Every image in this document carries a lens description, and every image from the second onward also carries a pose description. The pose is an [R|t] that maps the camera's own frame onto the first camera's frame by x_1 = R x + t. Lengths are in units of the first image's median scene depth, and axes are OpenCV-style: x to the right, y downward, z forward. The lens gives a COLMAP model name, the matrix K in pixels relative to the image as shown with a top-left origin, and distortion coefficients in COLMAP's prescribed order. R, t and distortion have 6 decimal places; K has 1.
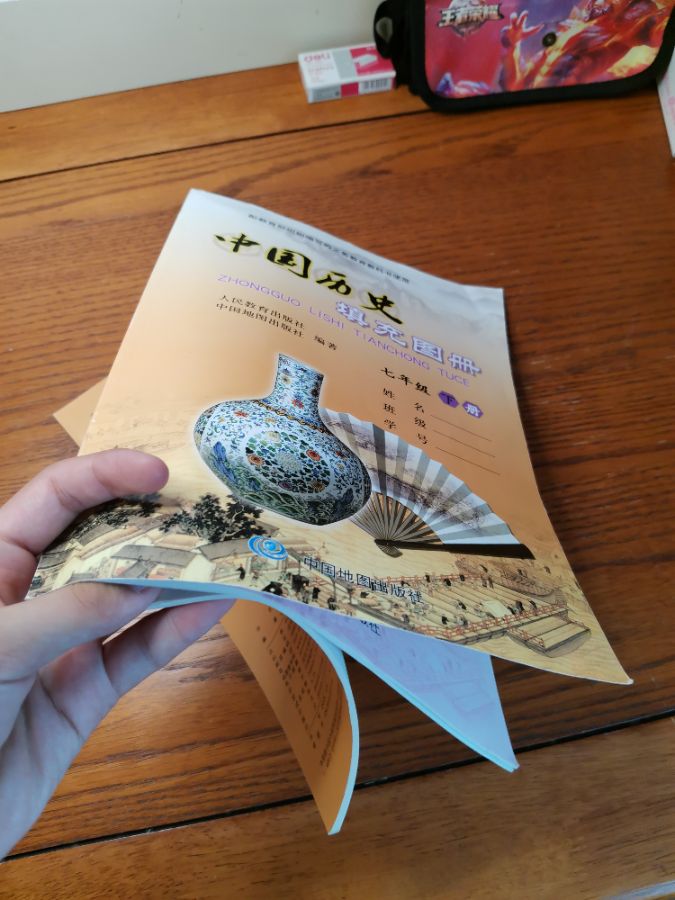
lens RADIAL K [[684.6, 0, 338.8], [0, 684.6, 449.9], [0, 0, 1]] dist [0.010800, -0.041950]
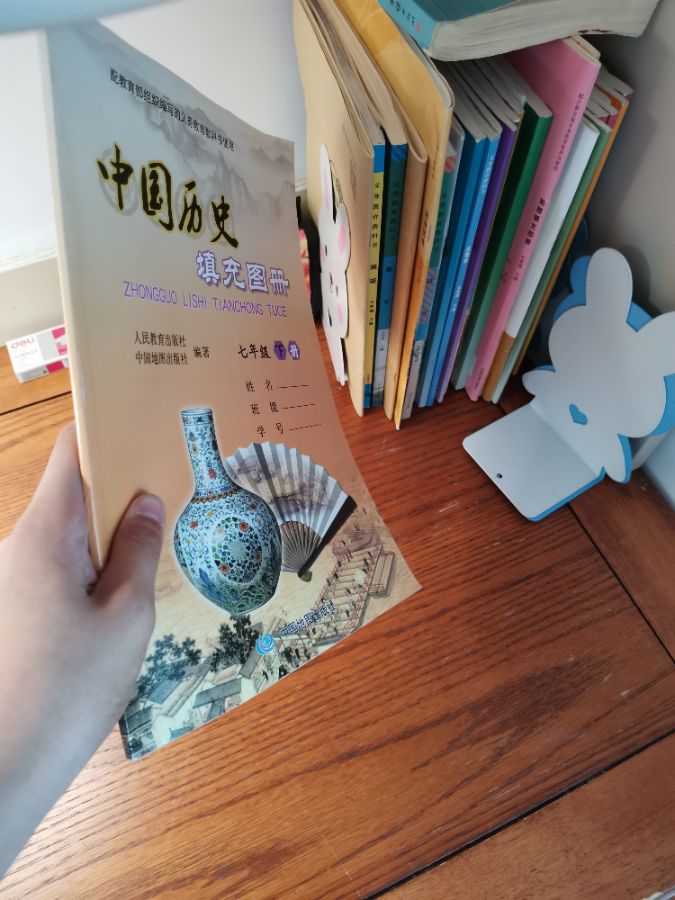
lens RADIAL K [[684.6, 0, 339.6], [0, 684.6, 451.4], [0, 0, 1]] dist [0.010800, -0.041950]
pose [[0.977181, -0.178394, 0.115295, 0.399691], [0.189846, 0.976972, -0.097391, -0.227666], [-0.095266, 0.117057, 0.988545, -0.203439]]
